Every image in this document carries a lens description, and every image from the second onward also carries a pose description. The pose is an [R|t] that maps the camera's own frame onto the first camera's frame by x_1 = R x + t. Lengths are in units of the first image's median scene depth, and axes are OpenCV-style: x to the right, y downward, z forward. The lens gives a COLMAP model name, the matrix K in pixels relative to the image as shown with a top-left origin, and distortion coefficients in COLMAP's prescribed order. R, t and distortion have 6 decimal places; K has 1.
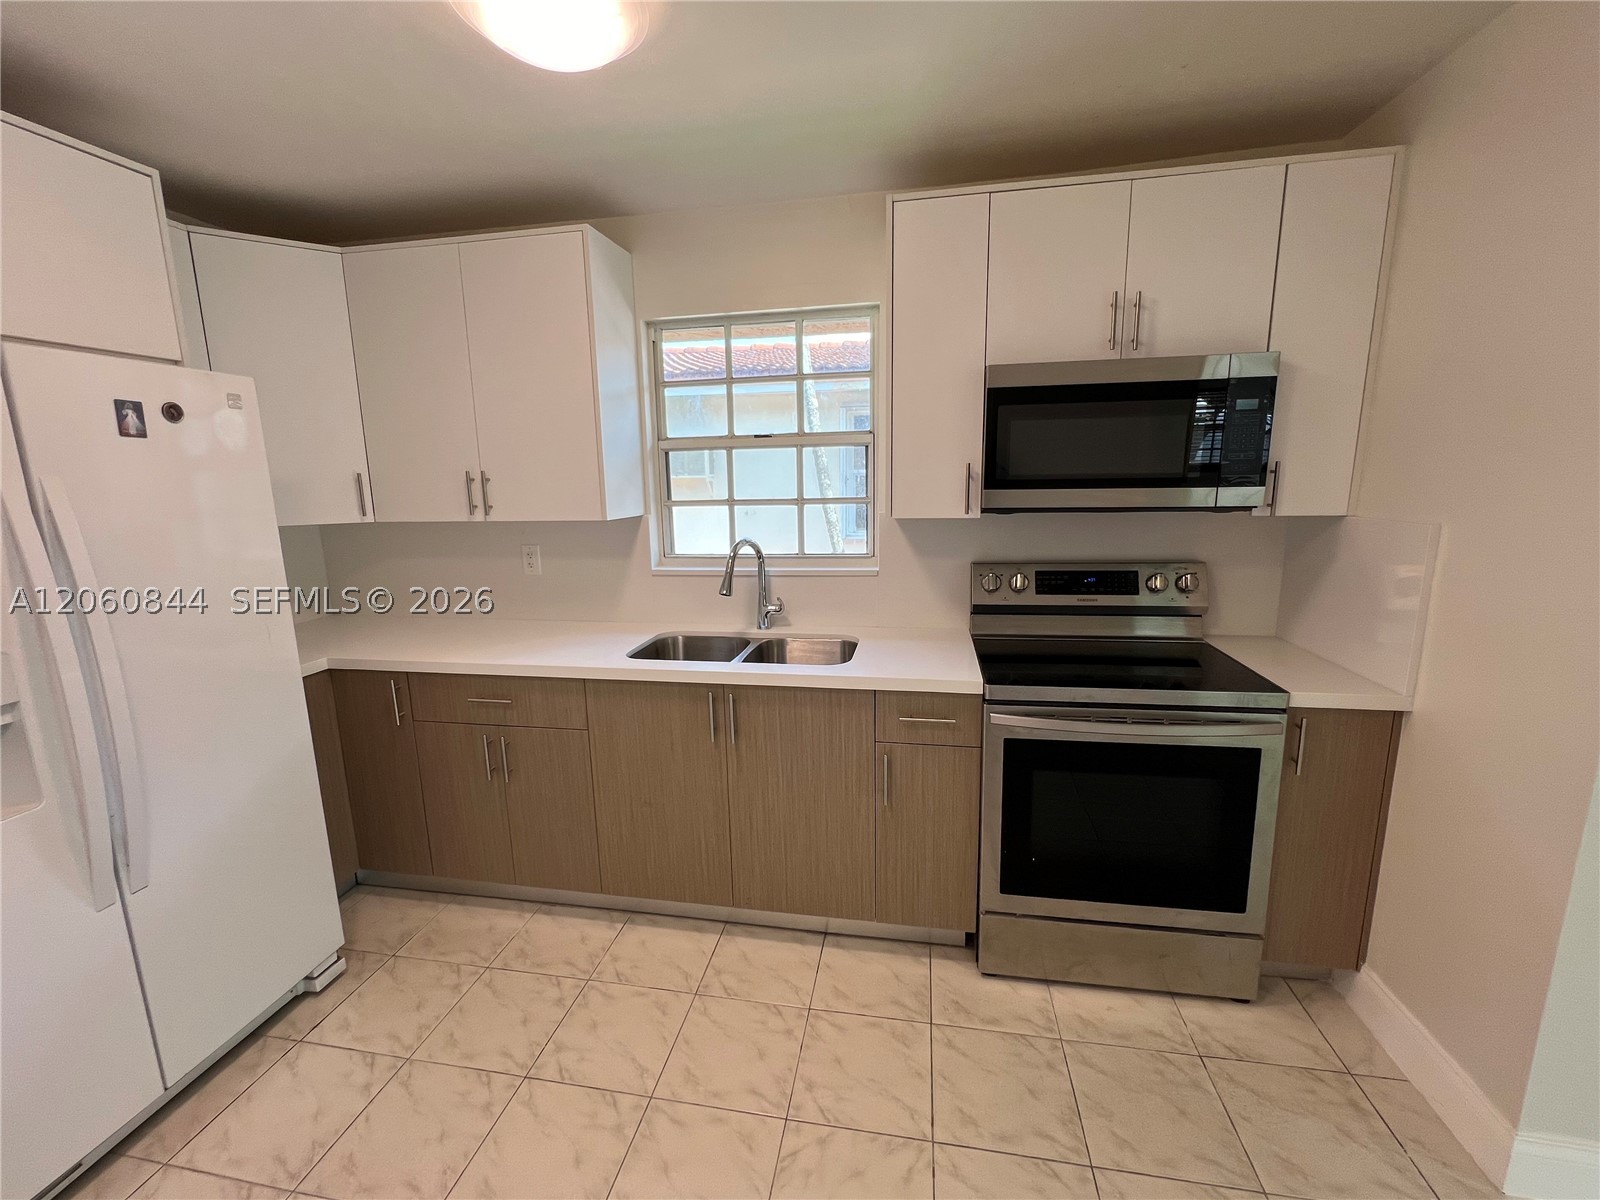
lens RADIAL K [[678.6, 0, 795.2], [0, 678.6, 596.5], [0, 0, 1]] dist [-0.000140, -0.000950]
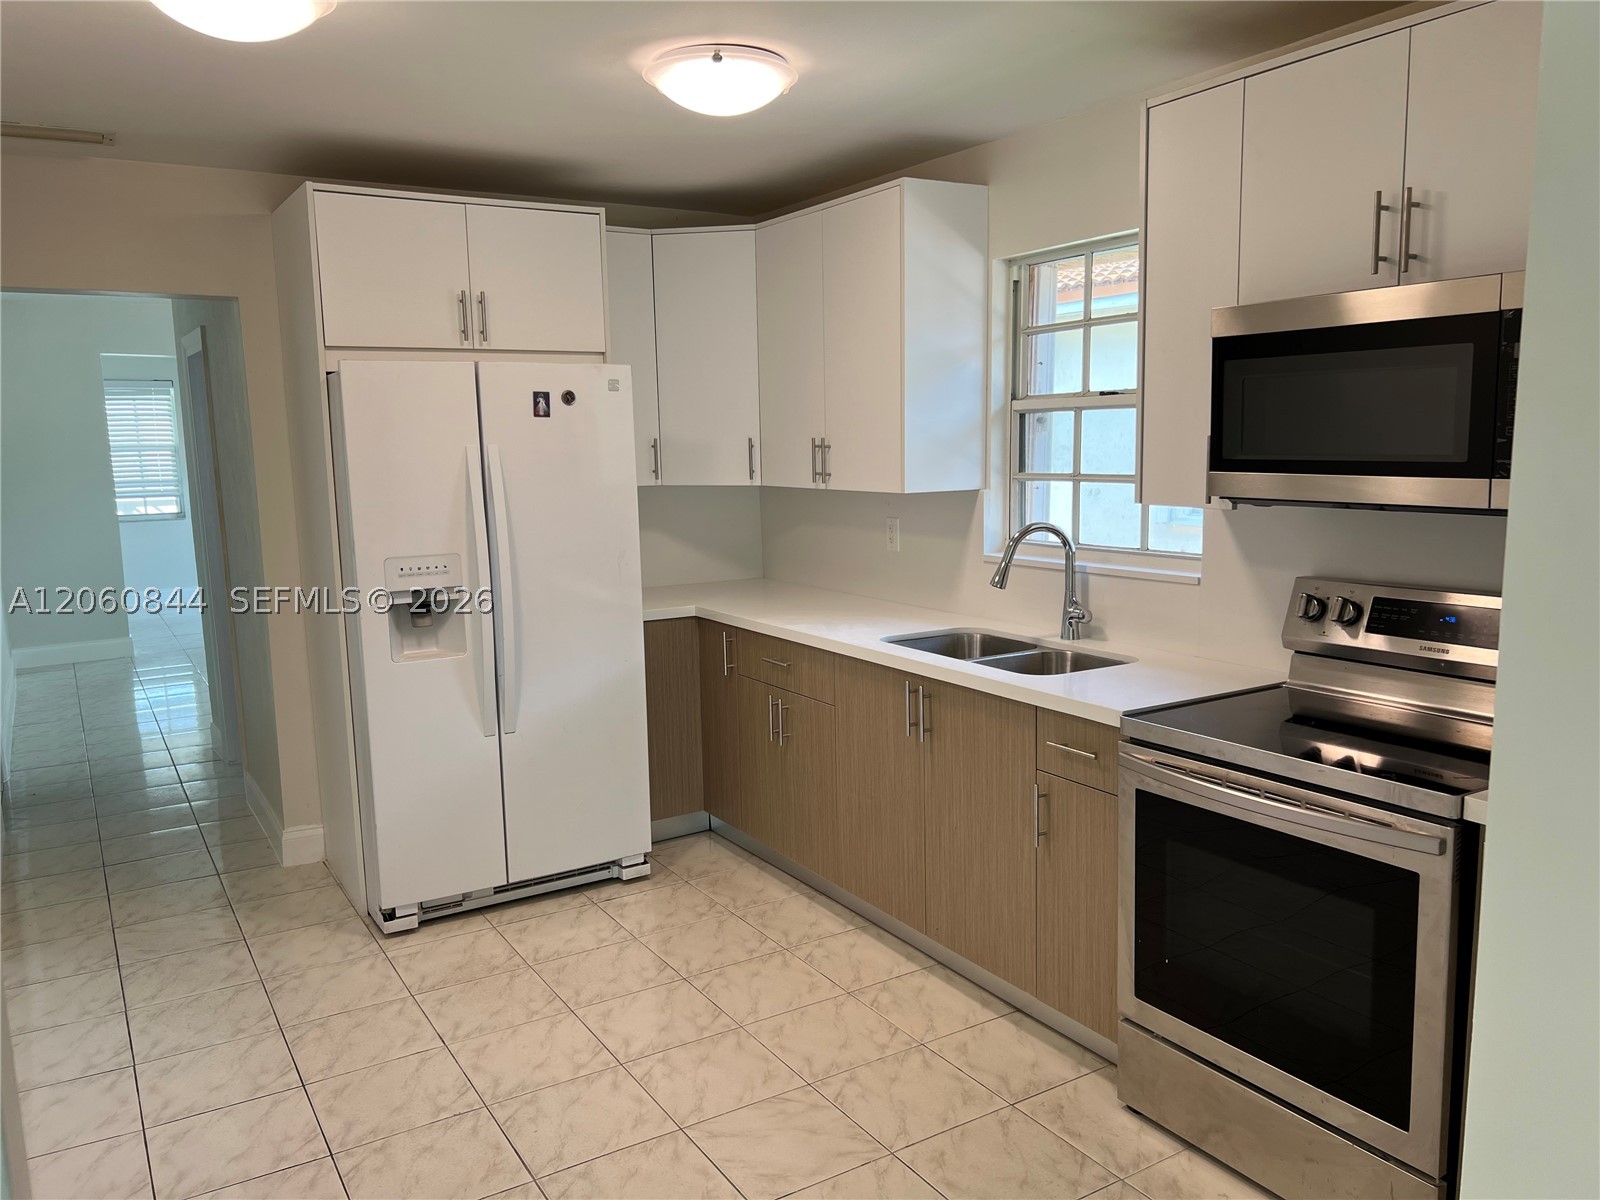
lens RADIAL K [[1201.8, 0, 805.6], [0, 1201.8, 621.2], [0, 0, 1]] dist [0.095448, -0.178685]
pose [[0.672995, 0.120516, -0.729763, 0.959685], [-0.127517, 0.990768, 0.046022, 0.001691], [0.728572, 0.062084, 0.682150, -0.223326]]
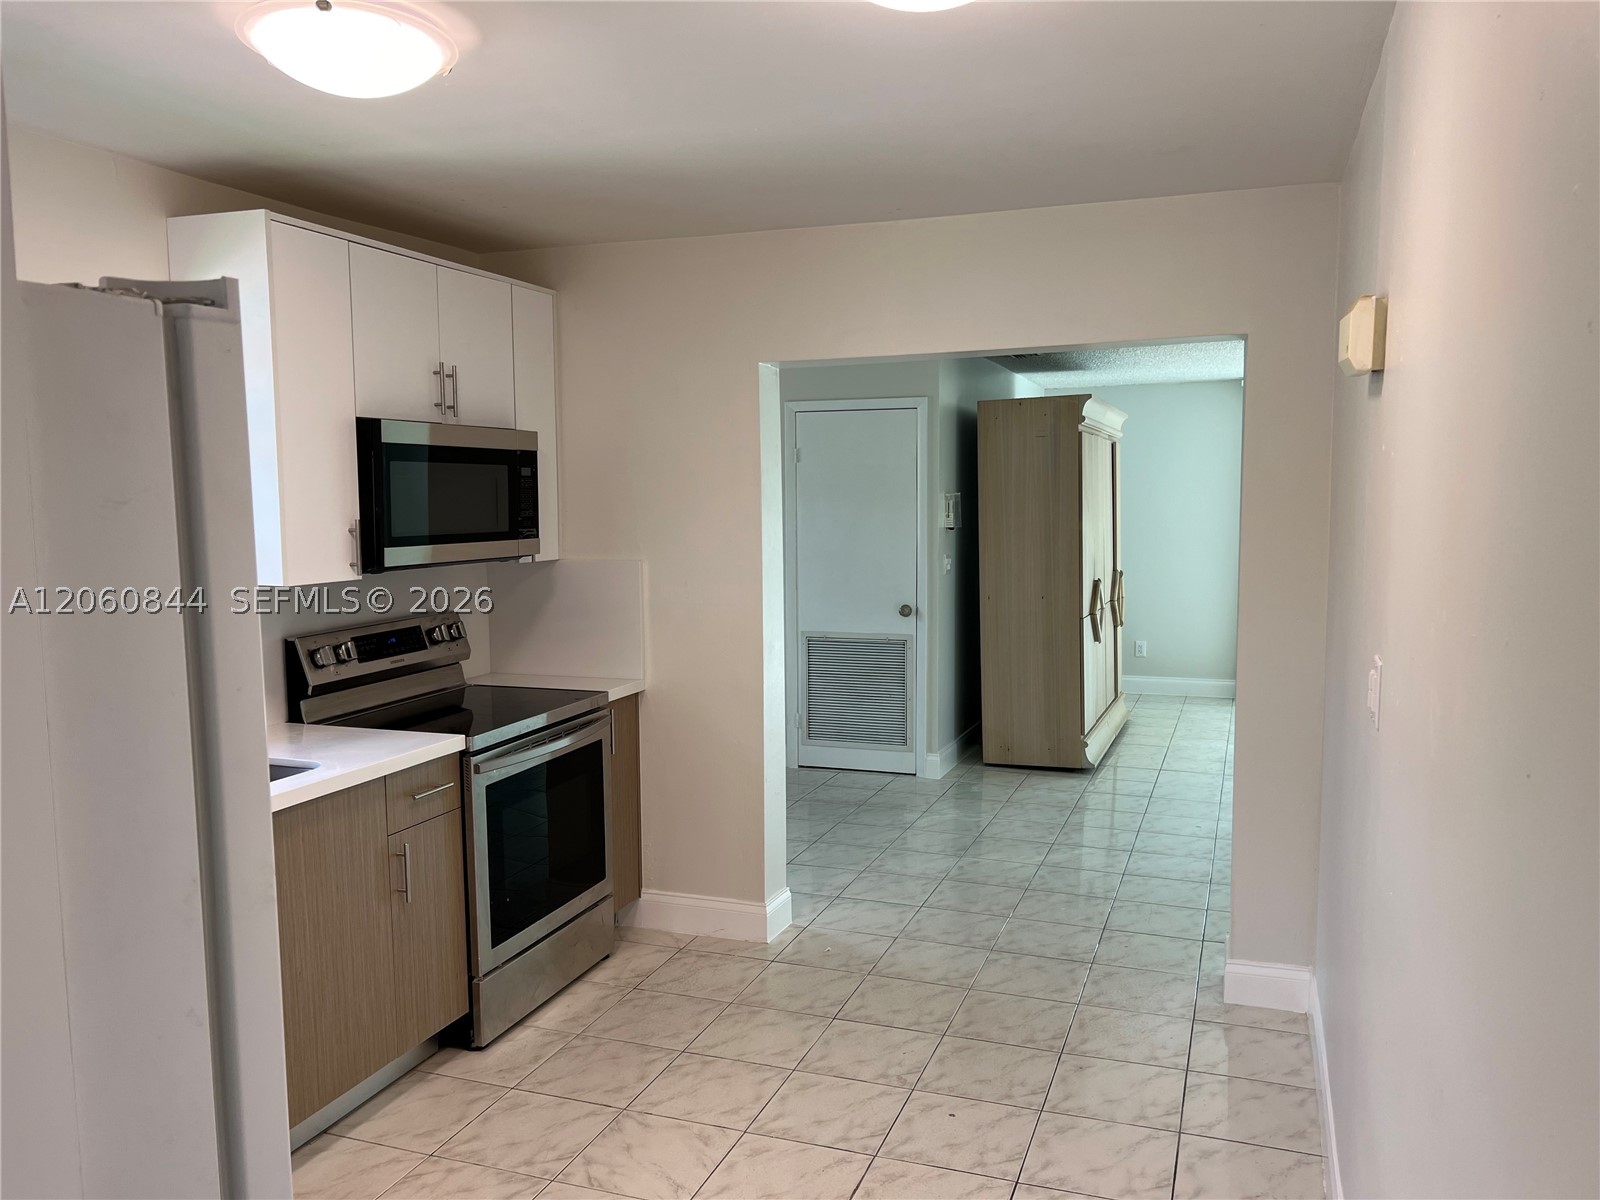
lens RADIAL K [[1201.8, 0, 805.6], [0, 1201.8, 621.2], [0, 0, 1]] dist [0.095448, -0.178685]
pose [[0.171492, -0.086044, 0.981421, -1.257917], [0.185764, 0.981134, 0.053558, -0.038376], [-0.967513, 0.173128, 0.184241, 0.143289]]
